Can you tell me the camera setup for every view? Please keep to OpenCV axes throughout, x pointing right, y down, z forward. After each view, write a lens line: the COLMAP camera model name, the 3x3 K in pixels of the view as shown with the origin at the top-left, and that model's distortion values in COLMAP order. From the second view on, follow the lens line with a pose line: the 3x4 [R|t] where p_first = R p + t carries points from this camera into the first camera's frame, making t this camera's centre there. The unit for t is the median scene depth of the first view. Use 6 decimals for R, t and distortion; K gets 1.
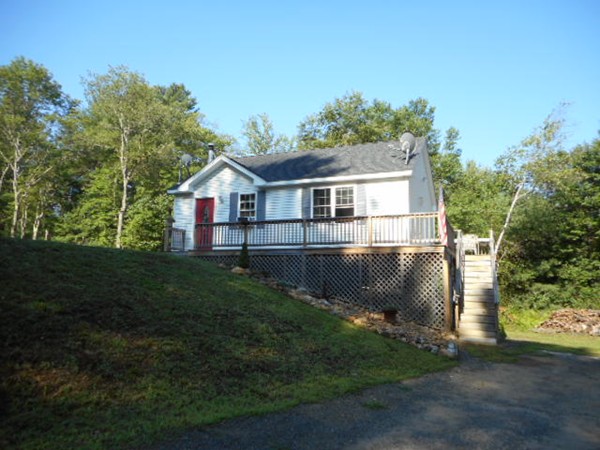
lens RADIAL K [[447.0, 0, 297.1], [0, 447.0, 225.0], [0, 0, 1]] dist [-0.003032, 0.010155]
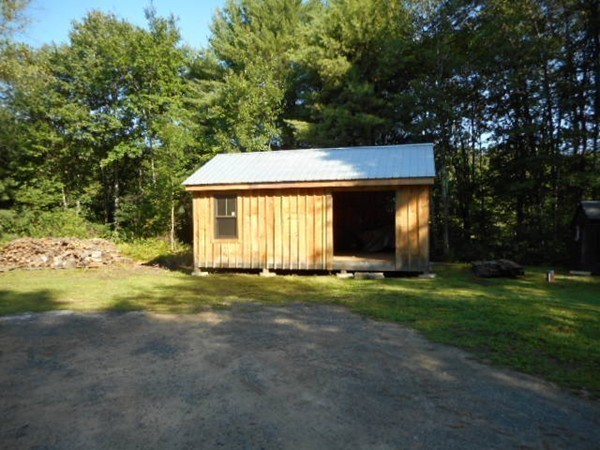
lens RADIAL K [[447.0, 0, 295.4], [0, 447.0, 222.9], [0, 0, 1]] dist [-0.003032, 0.010155]
pose [[0.466858, -0.037687, 0.883529, 0.176757], [-0.100083, 0.990421, 0.095130, 0.050022], [-0.878651, -0.132838, 0.458614, 0.298431]]
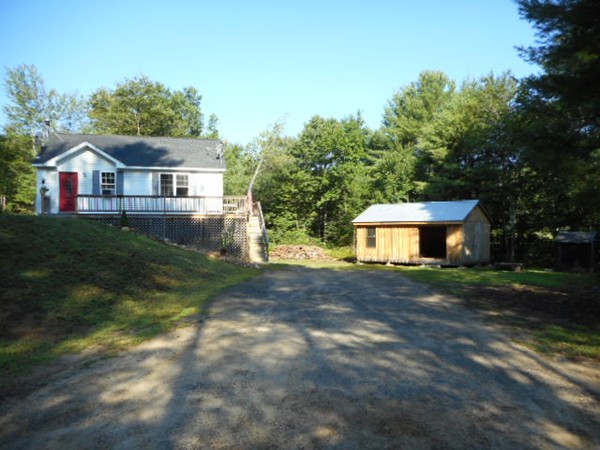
lens RADIAL K [[447.0, 0, 299.9], [0, 447.0, 226.8], [0, 0, 1]] dist [-0.003032, 0.010155]
pose [[0.801357, -0.014482, 0.598012, -0.453886], [-0.066822, 0.991283, 0.113550, -0.097079], [-0.594443, -0.130954, 0.793403, -0.460718]]
